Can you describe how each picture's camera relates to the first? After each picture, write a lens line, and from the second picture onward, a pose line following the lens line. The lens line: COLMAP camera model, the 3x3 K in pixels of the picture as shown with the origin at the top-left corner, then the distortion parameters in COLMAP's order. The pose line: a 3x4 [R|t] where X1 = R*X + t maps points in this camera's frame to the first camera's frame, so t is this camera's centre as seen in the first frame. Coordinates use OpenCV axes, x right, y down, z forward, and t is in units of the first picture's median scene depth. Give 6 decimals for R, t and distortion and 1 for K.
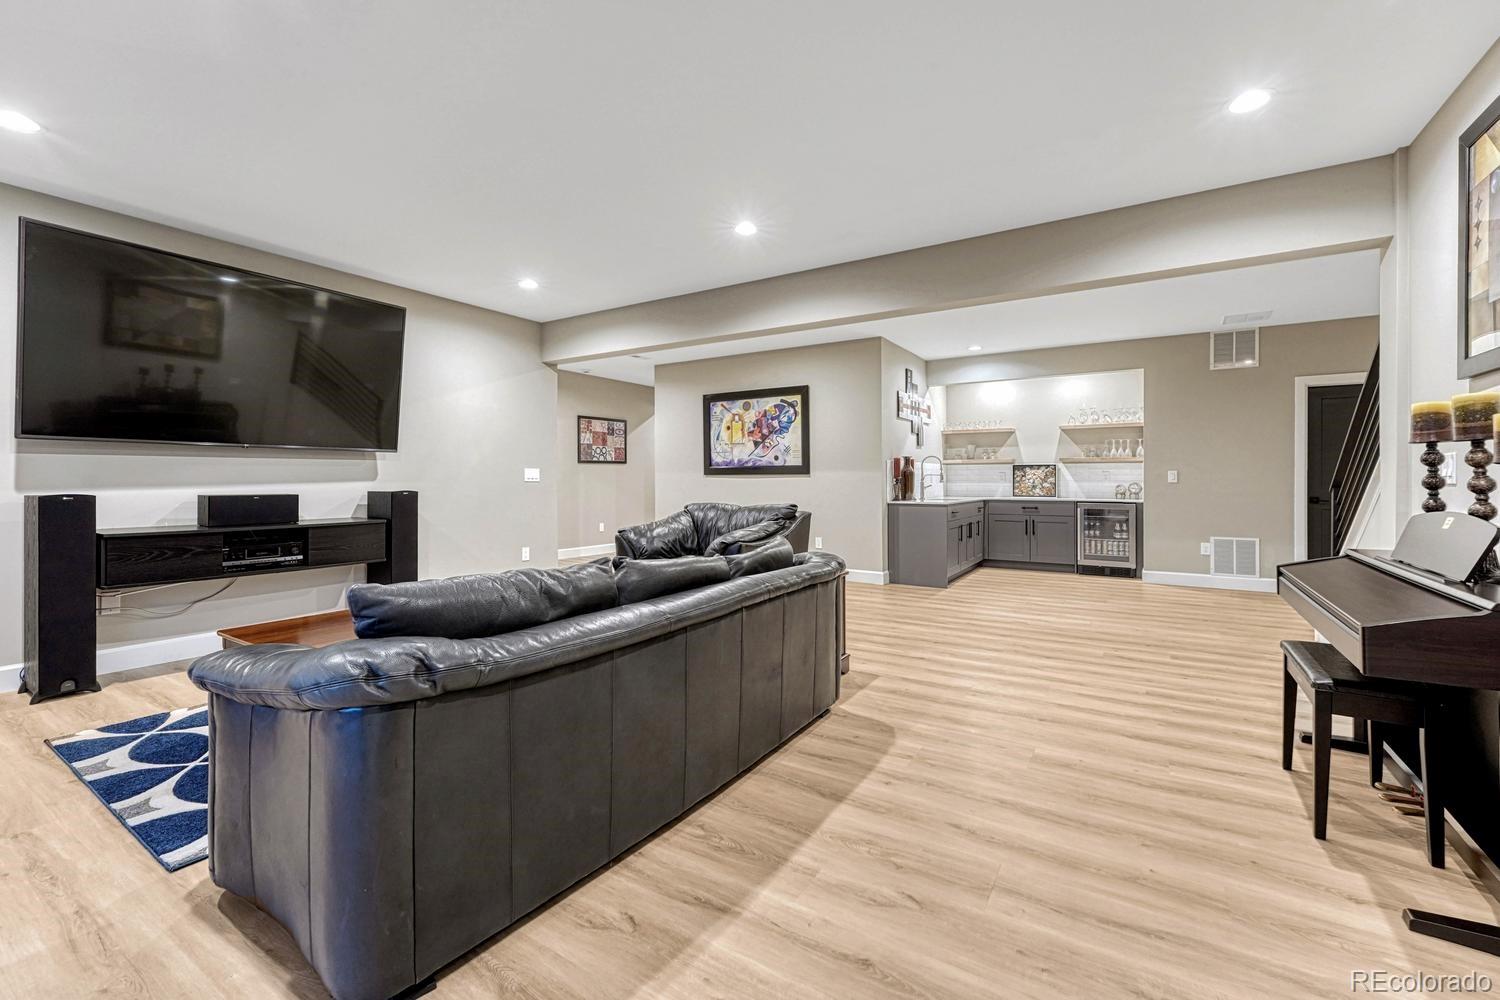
lens RADIAL K [[620.6, 0, 748.2], [0, 620.6, 495.2], [0, 0, 1]] dist [-0.000323, -0.000135]
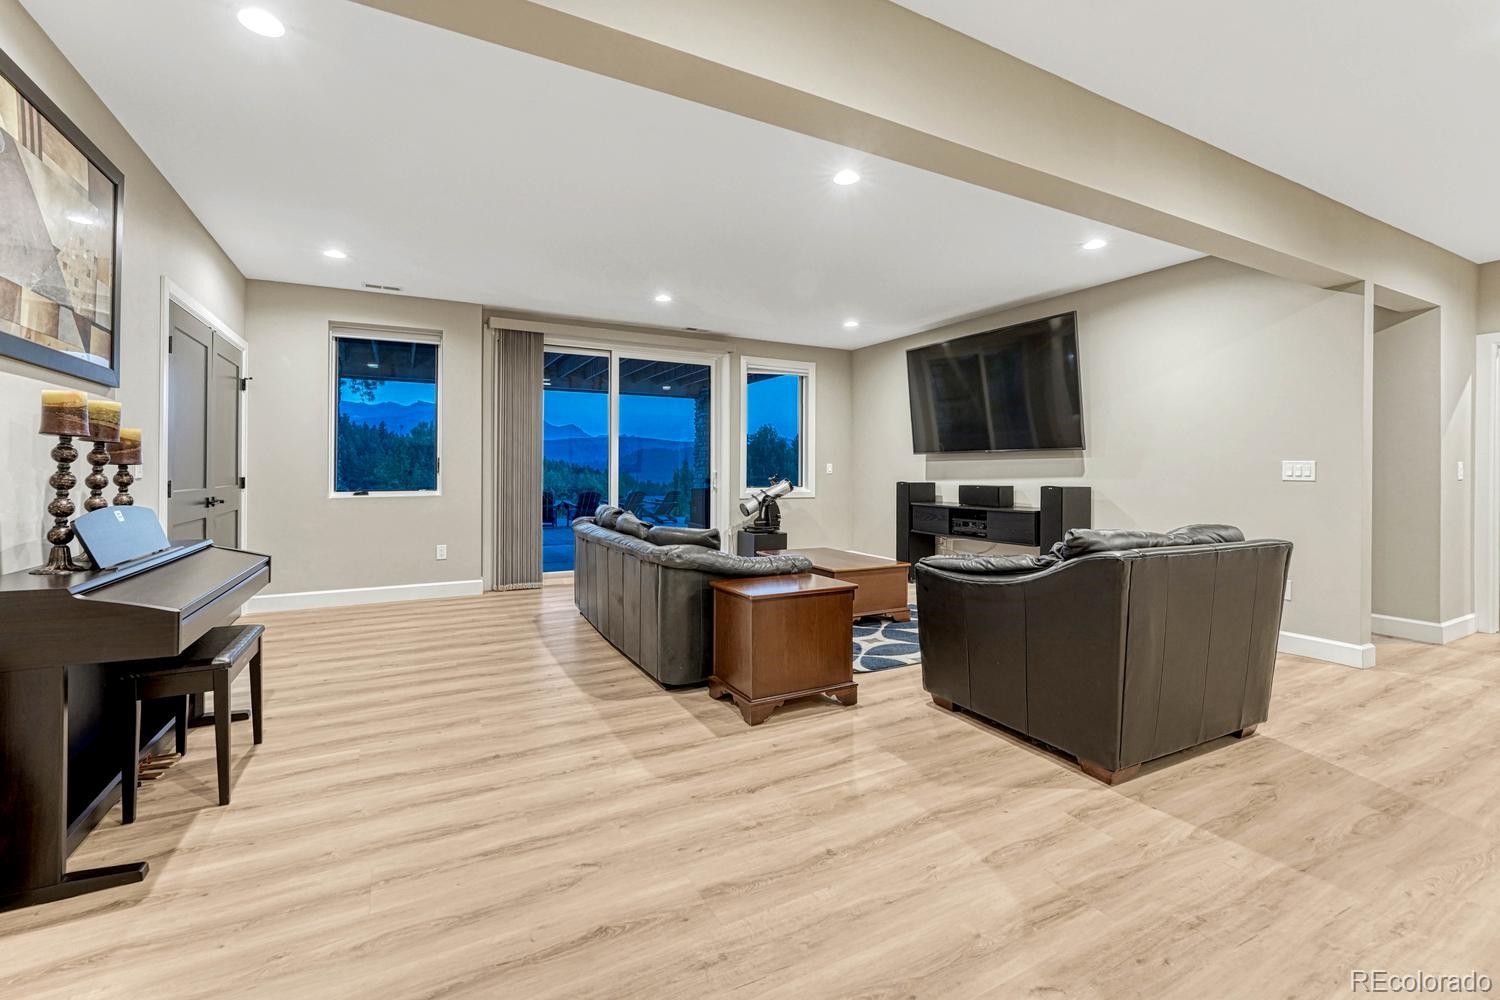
lens RADIAL K [[638.9, 0, 746.9], [0, 638.9, 468.7], [0, 0, 1]] dist [0.000499, -0.000033]
pose [[-0.487976, -0.004465, -0.872846, 1.042552], [-0.026249, 0.999610, 0.009562, -0.052381], [0.872462, 0.027577, -0.487903, 1.666295]]
